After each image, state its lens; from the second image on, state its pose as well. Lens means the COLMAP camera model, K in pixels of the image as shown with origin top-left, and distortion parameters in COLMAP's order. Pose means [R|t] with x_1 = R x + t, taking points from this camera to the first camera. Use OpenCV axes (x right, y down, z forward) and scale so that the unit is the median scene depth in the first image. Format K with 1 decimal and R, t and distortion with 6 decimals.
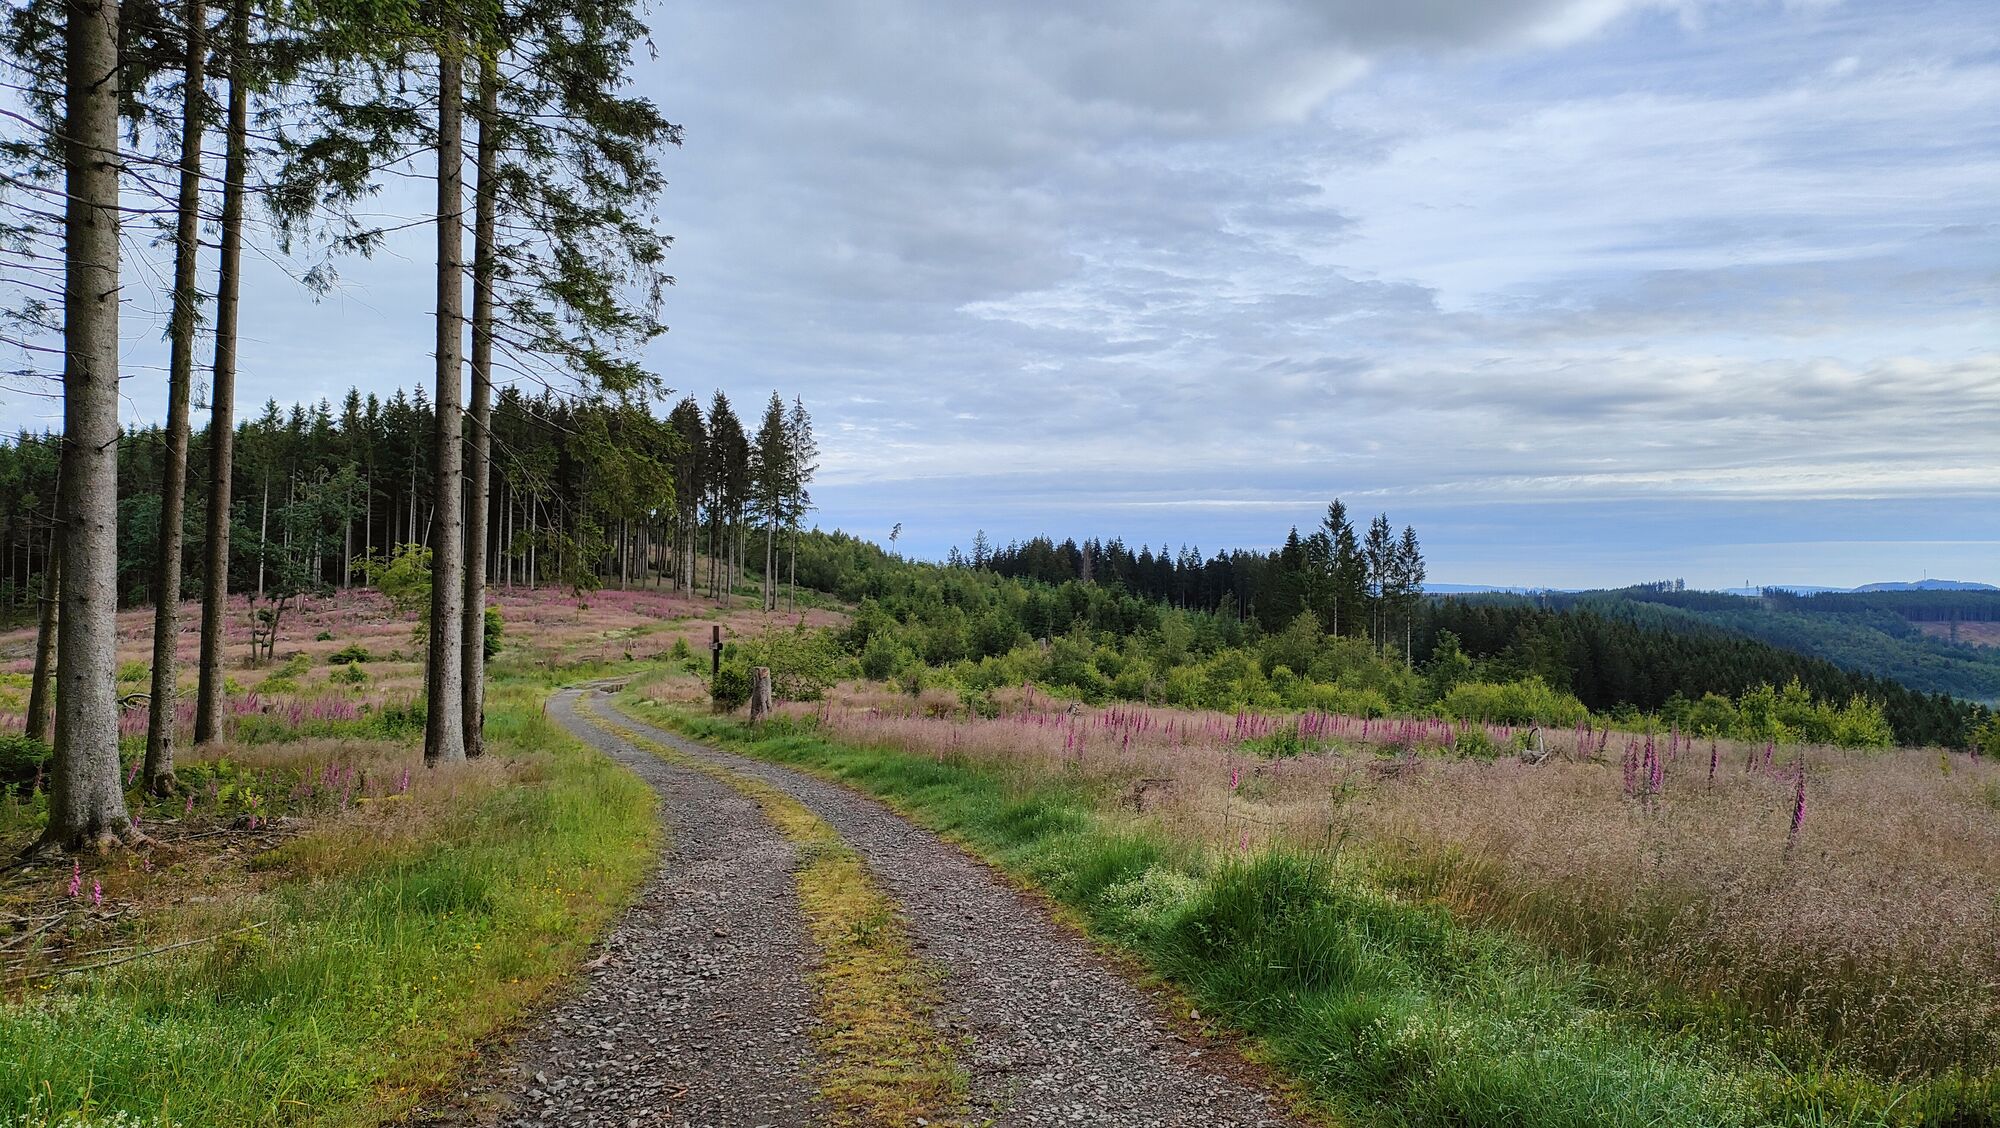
lens RADIAL K [[1421.2, 0, 1000.0], [0, 1421.2, 564.0], [0, 0, 1]] dist [0.048506, -0.057173]
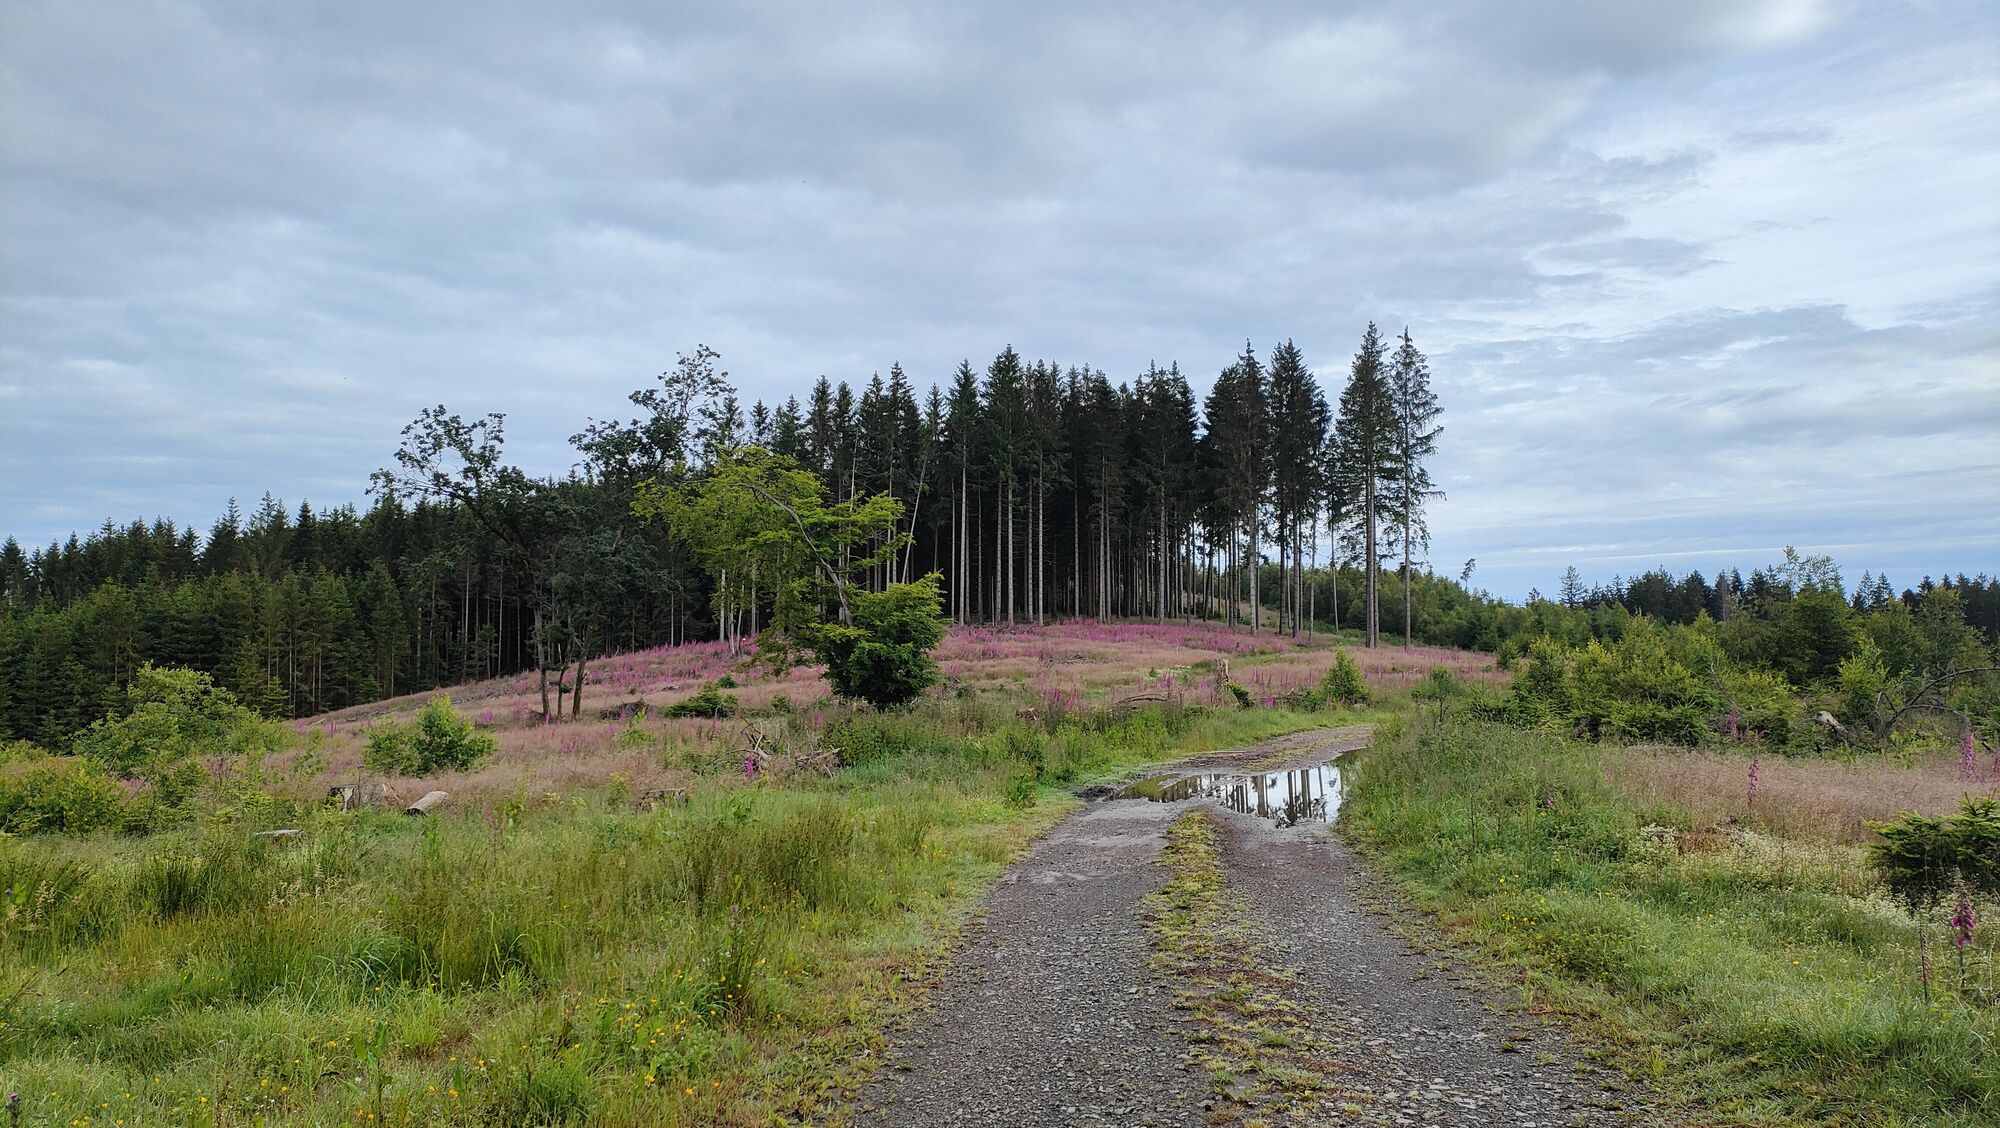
lens RADIAL K [[1421.2, 0, 1000.0], [0, 1421.2, 564.0], [0, 0, 1]] dist [0.048506, -0.057173]
pose [[0.937045, -0.043843, -0.346445, -0.091789], [0.027198, 0.998236, -0.052766, 0.023409], [0.348147, 0.040022, 0.936585, 0.302064]]
